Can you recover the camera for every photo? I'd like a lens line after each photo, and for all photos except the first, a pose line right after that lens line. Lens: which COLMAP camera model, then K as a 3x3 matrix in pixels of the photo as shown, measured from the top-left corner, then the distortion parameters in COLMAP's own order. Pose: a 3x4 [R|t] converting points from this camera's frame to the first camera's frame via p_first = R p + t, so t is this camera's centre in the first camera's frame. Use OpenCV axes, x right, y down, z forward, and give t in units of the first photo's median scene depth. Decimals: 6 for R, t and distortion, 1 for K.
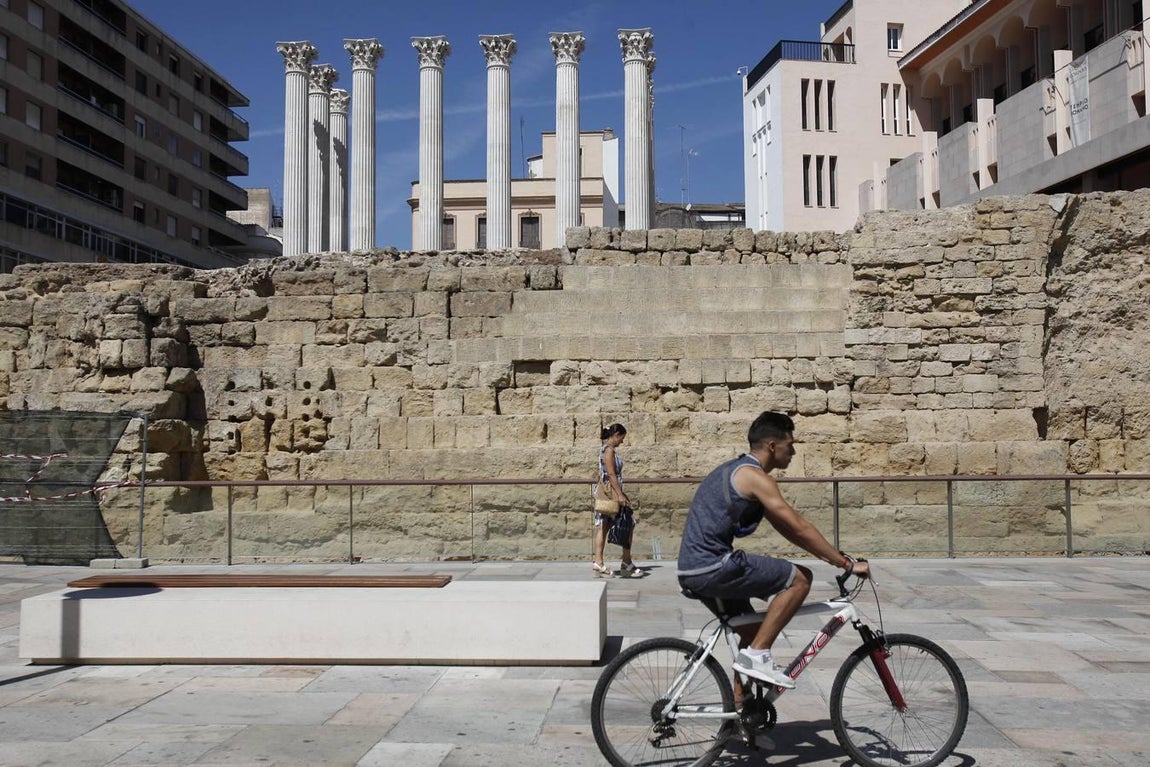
lens RADIAL K [[1158.0, 0, 575.0], [0, 1158.0, 383.5], [0, 0, 1]] dist [0.012013, 0.011758]
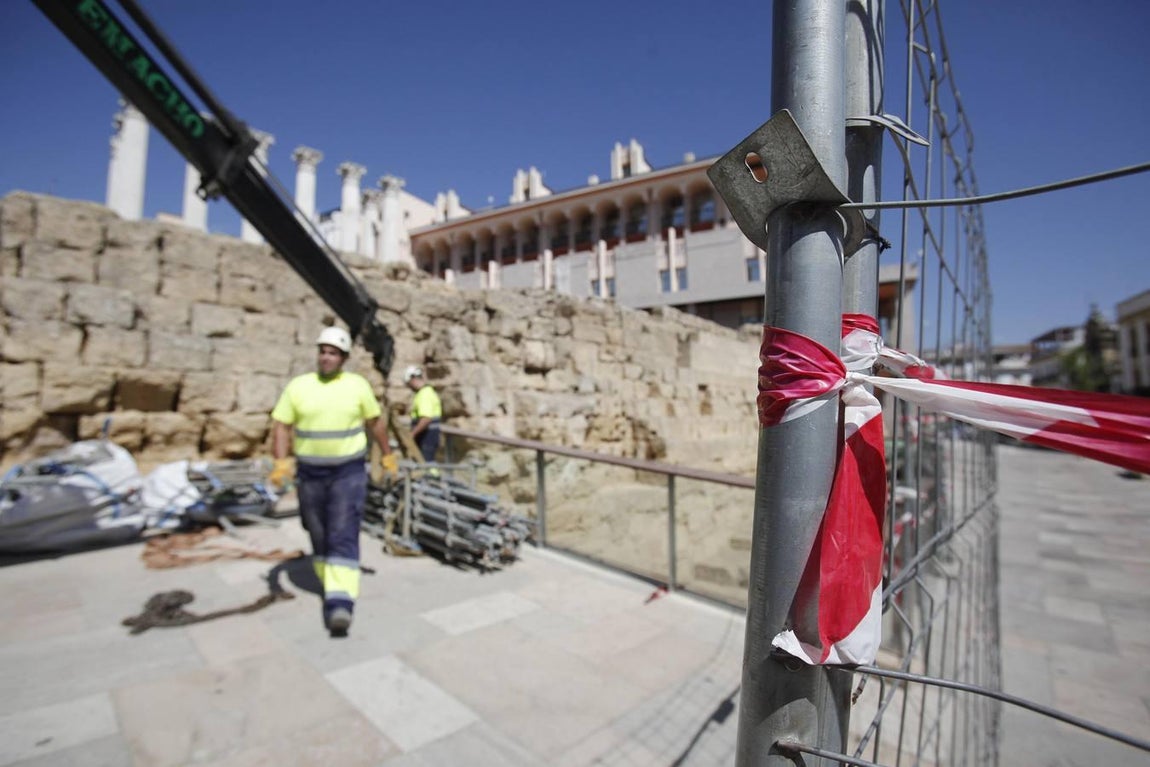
lens RADIAL K [[538.4, 0, 575.0], [0, 538.4, 383.5], [0, 0, 1]] dist [-0.085721, 0.028542]
pose [[0.612737, 0.059642, 0.788033, -0.752570], [-0.047584, 0.998123, -0.038544, 0.017795], [-0.788853, -0.013881, 0.614425, 0.657992]]
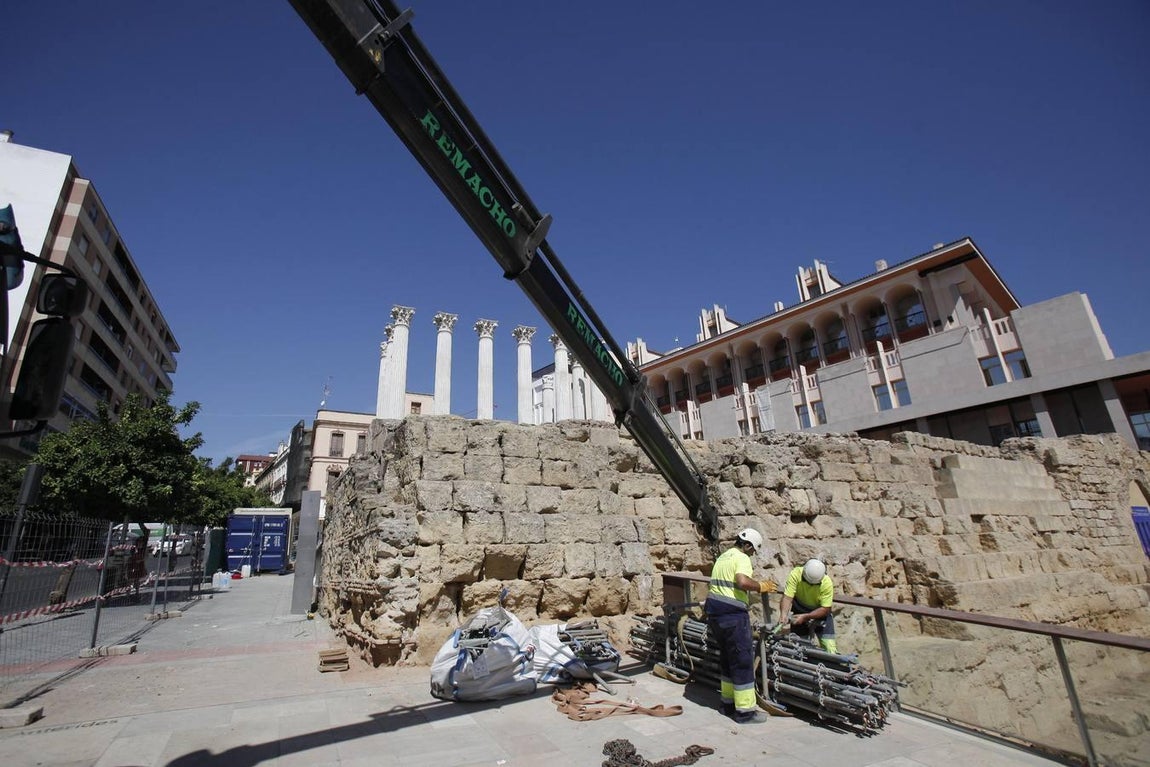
lens RADIAL K [[541.1, 0, 568.5], [0, 541.1, 388.8], [0, 0, 1]] dist [-0.083137, 0.039925]
pose [[0.858799, 0.141030, 0.492519, -0.830762], [-0.004256, 0.963295, -0.268413, 0.006635], [-0.512295, 0.228416, 0.827877, 0.665473]]
